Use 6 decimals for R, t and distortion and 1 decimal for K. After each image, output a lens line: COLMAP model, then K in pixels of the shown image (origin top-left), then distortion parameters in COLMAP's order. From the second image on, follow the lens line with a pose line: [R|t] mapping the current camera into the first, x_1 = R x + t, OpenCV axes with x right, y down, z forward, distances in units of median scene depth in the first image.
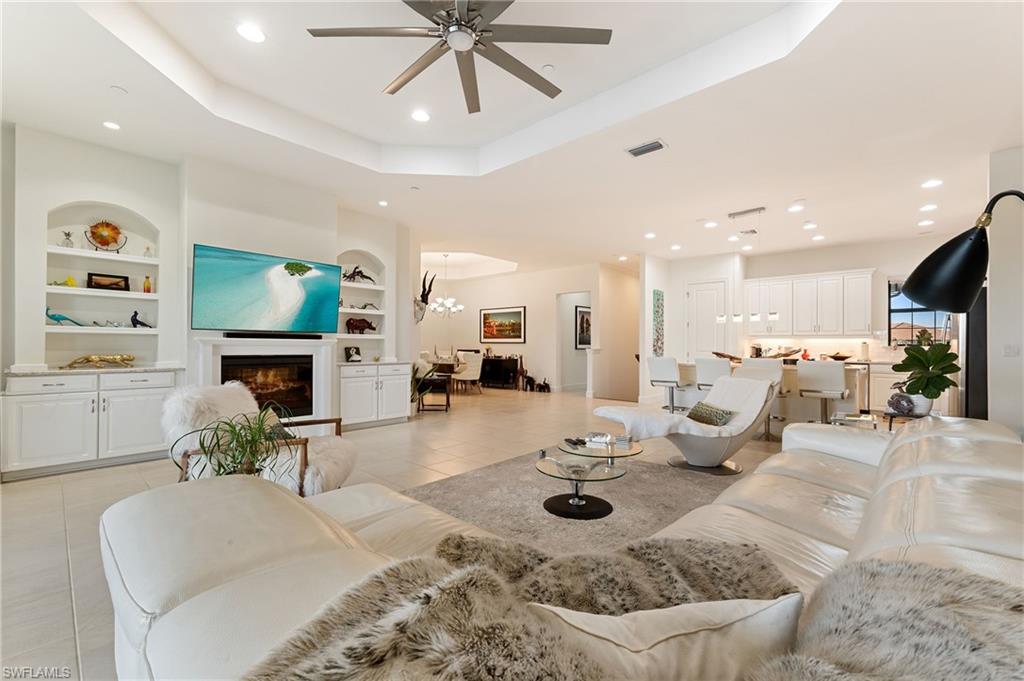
lens RADIAL K [[418.5, 0, 516.5], [0, 418.5, 342.4], [0, 0, 1]] dist [0.001782, -0.000111]
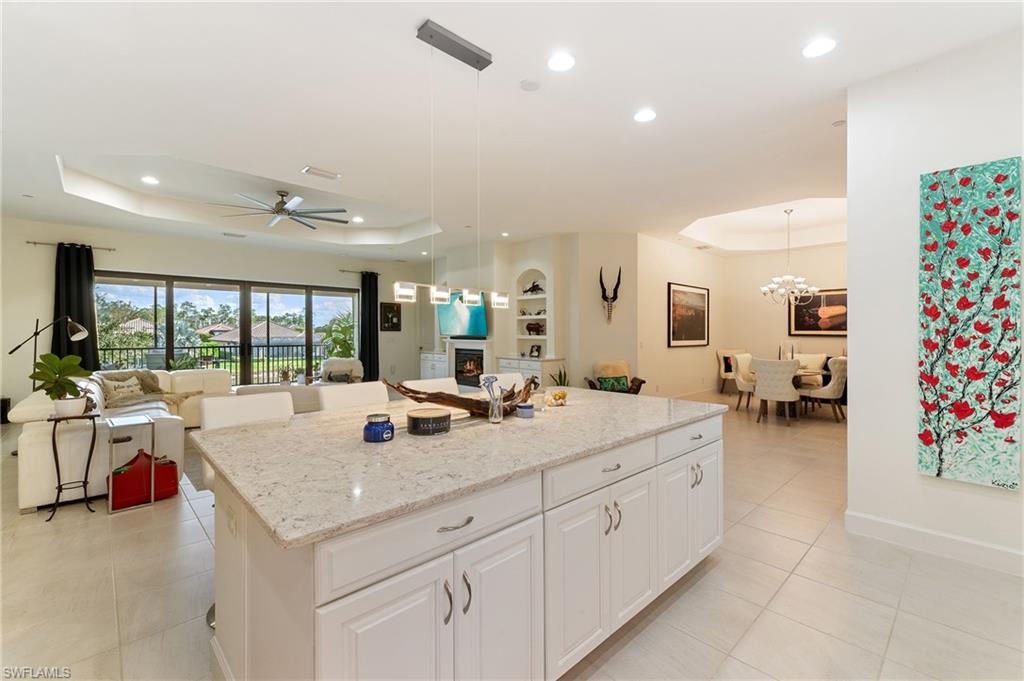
lens RADIAL K [[438.6, 0, 519.0], [0, 438.6, 330.3], [0, 0, 1]] dist [0.001502, 0.000149]
pose [[-0.064782, -0.014559, -0.997793, 0.942486], [-0.001400, 0.999894, -0.014498, -0.016144], [0.997898, 0.000457, -0.064796, 1.046362]]
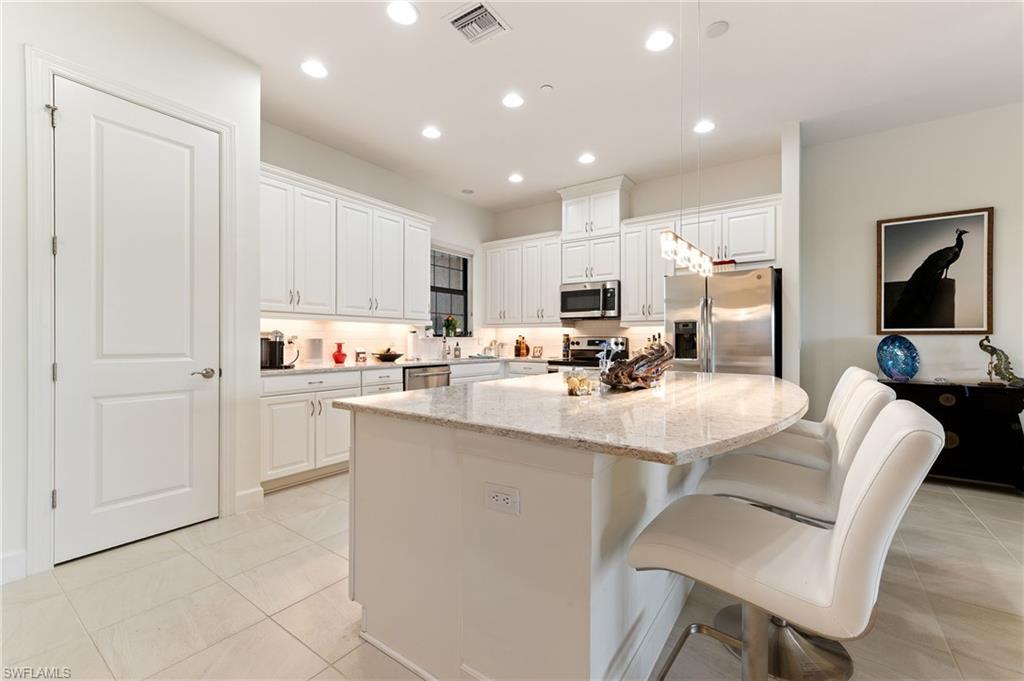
lens RADIAL K [[417.6, 0, 530.2], [0, 417.6, 339.8], [0, 0, 1]] dist [0.012382, -0.000266]
pose [[-0.133287, -0.010814, 0.991018, 0.211744], [-0.005723, 0.999932, 0.010142, 0.007624], [-0.991061, -0.004320, -0.133340, 1.128783]]
